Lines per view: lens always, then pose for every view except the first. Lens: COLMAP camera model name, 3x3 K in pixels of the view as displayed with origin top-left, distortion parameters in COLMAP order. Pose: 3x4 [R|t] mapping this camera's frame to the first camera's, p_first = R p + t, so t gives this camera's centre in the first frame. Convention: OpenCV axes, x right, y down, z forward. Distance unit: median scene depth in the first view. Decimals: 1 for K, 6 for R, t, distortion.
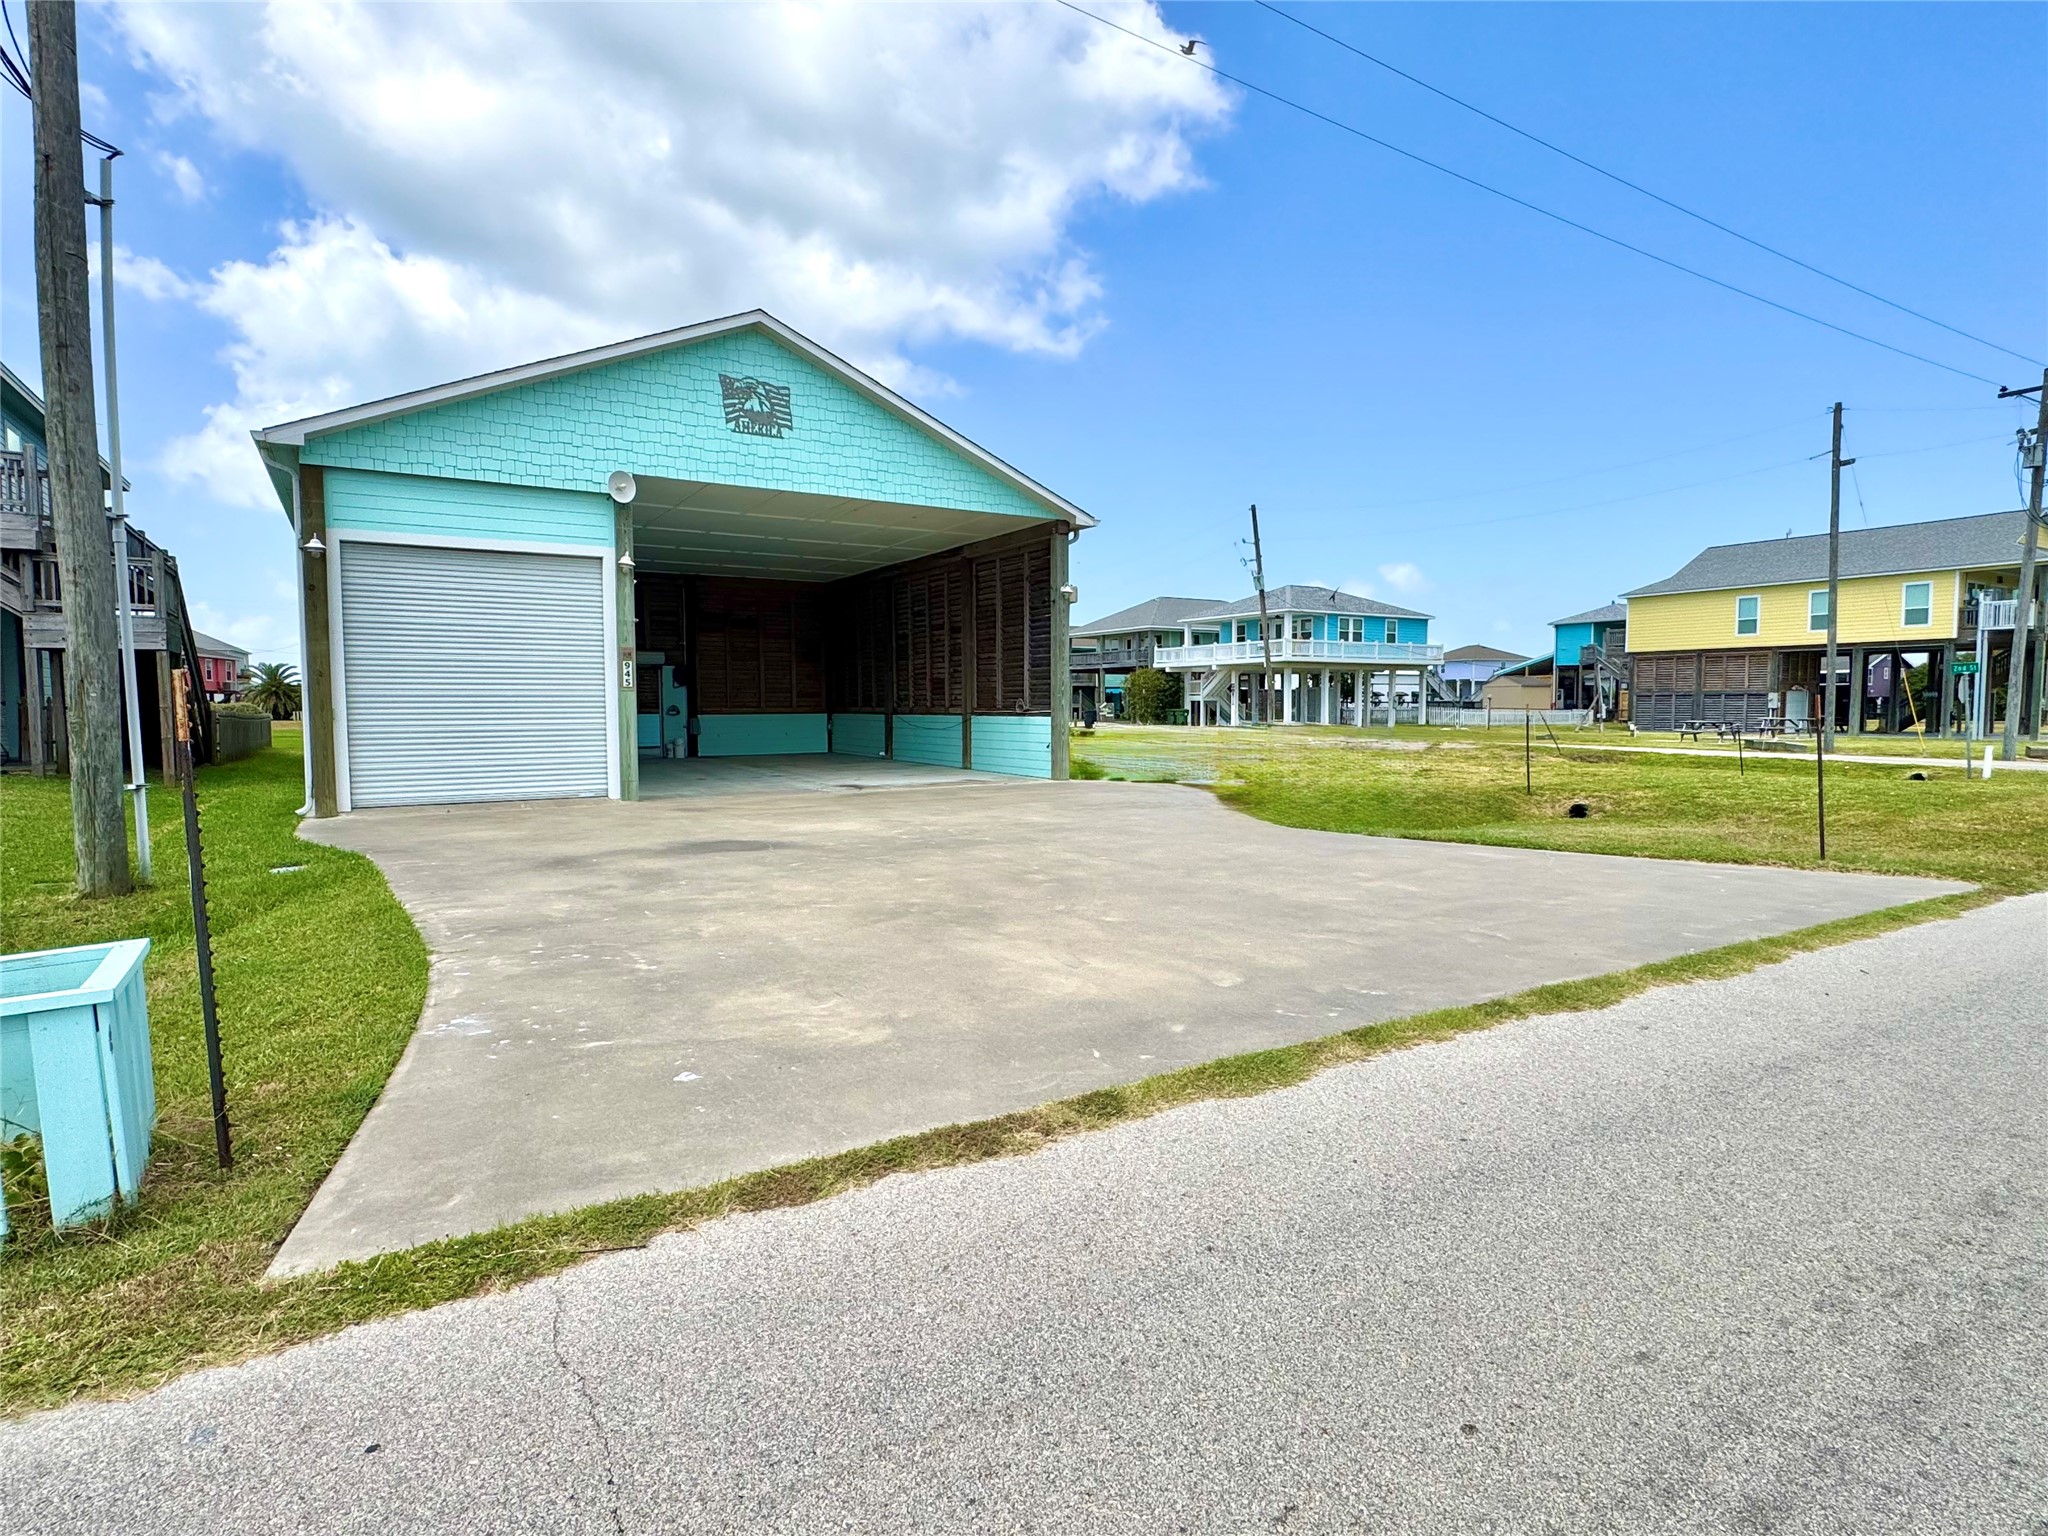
lens RADIAL K [[1062.0, 0, 1024.0], [0, 1062.0, 768.0], [0, 0, 1]] dist [-0.004333, -0.000262]
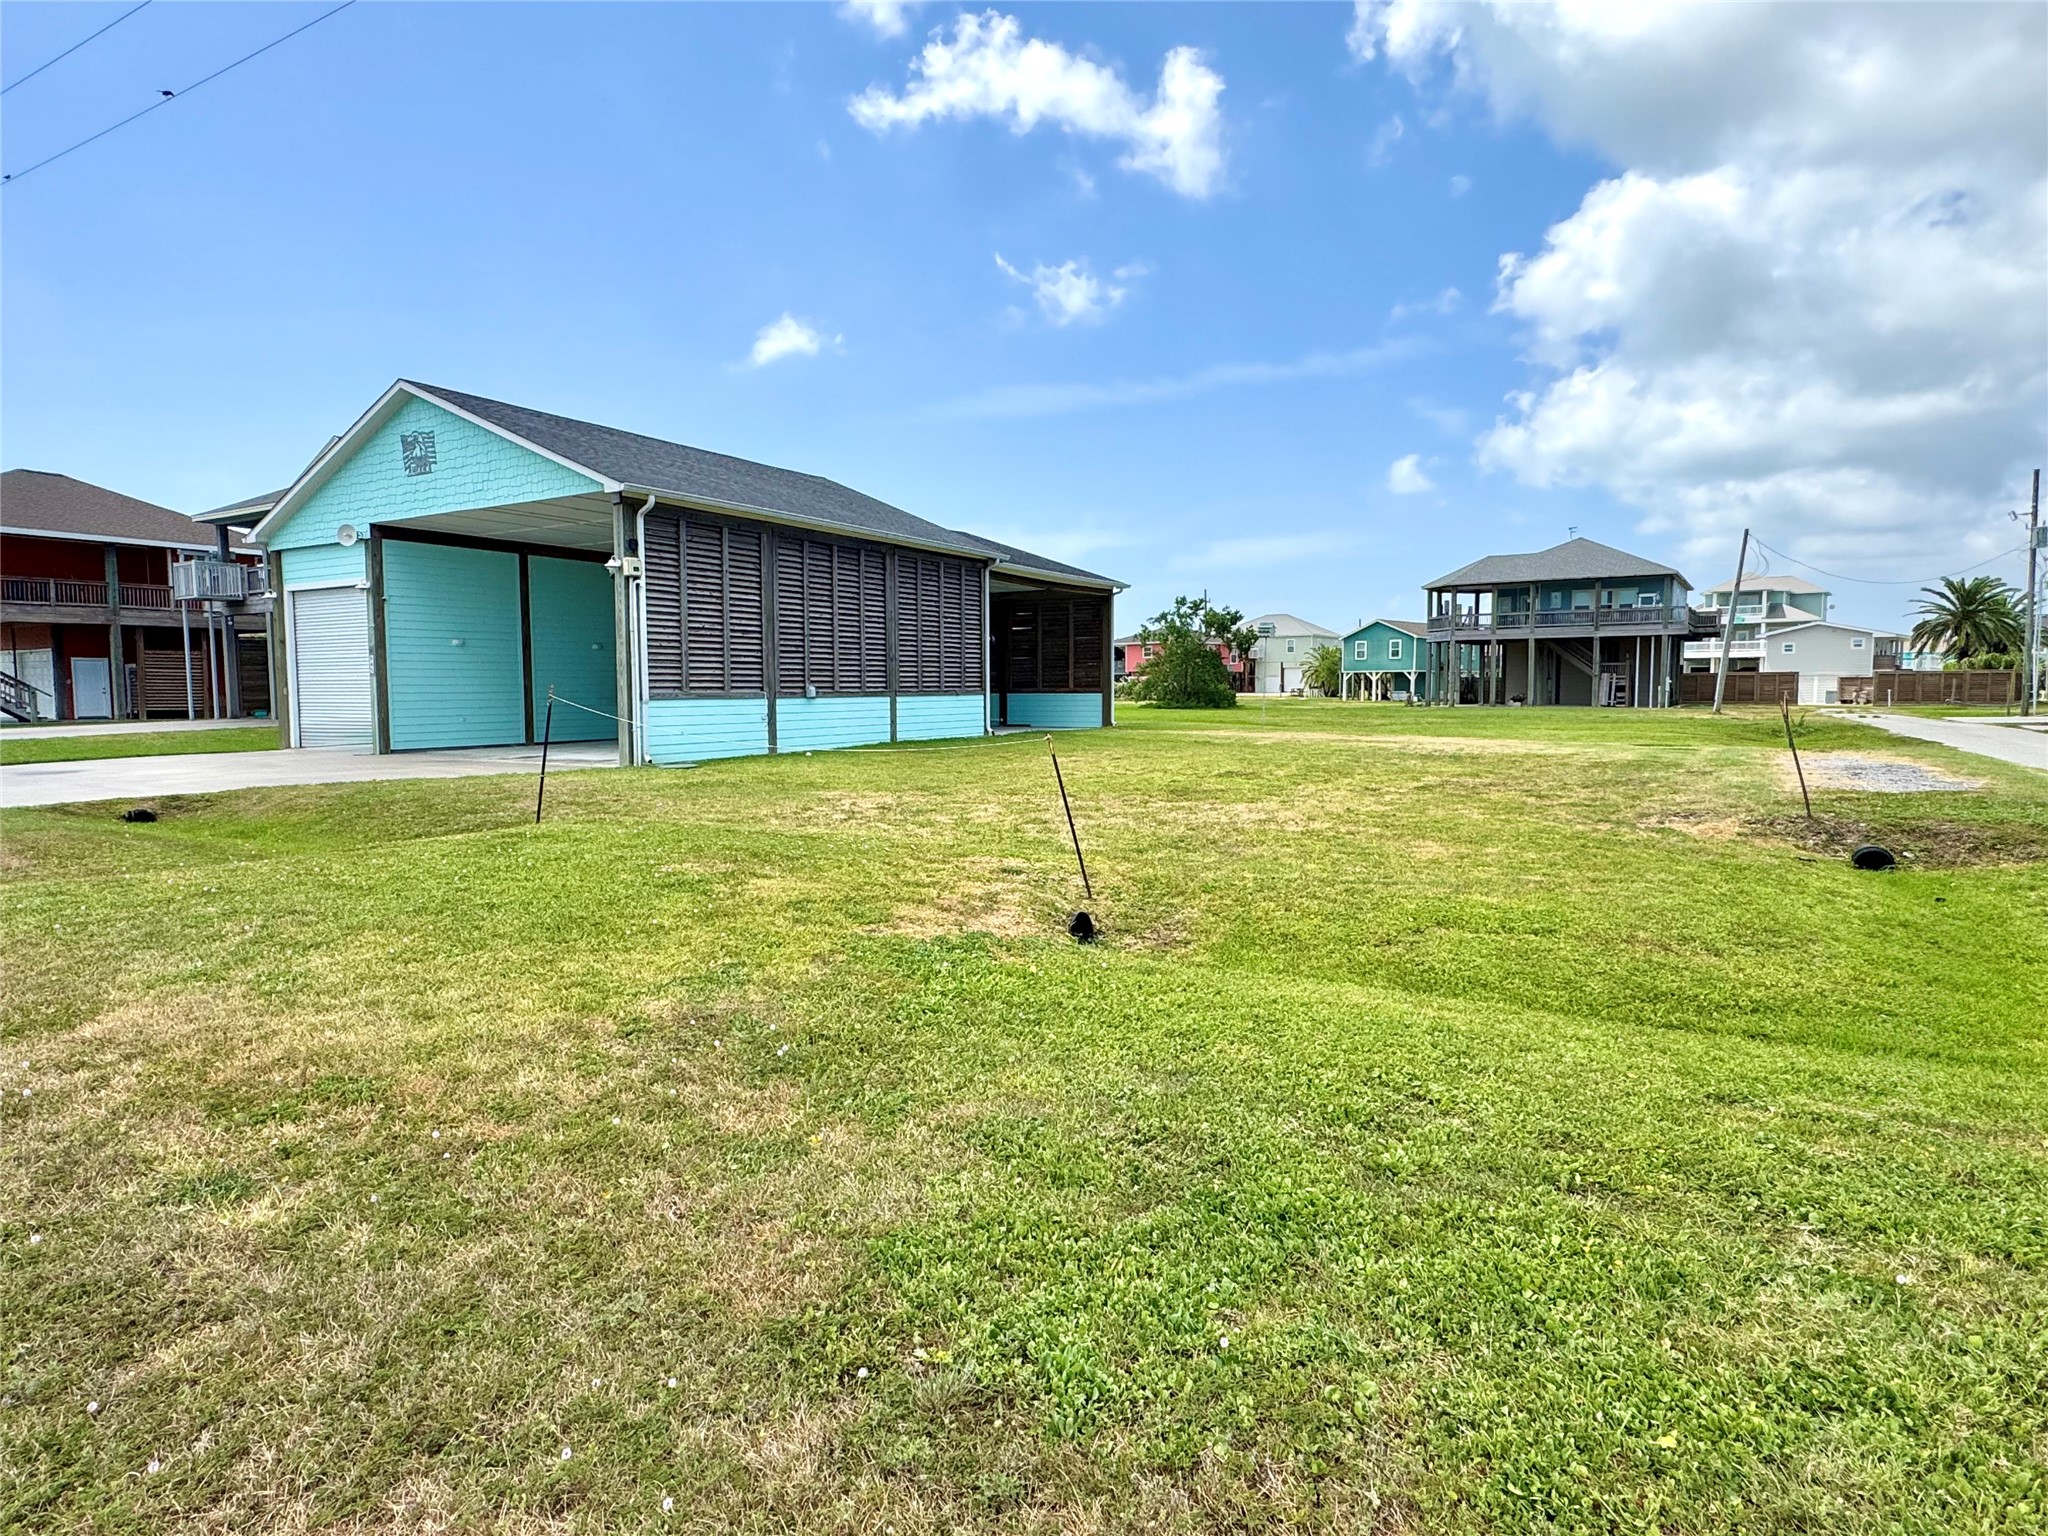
lens RADIAL K [[1137.4, 0, 1024.0], [0, 1137.4, 768.0], [0, 0, 1]] dist [-0.002053, -0.000610]
pose [[0.453855, 0.069406, -0.888368, 1.310135], [-0.052947, 0.997301, 0.050866, -0.071087], [0.889501, 0.023951, 0.456305, 1.029571]]
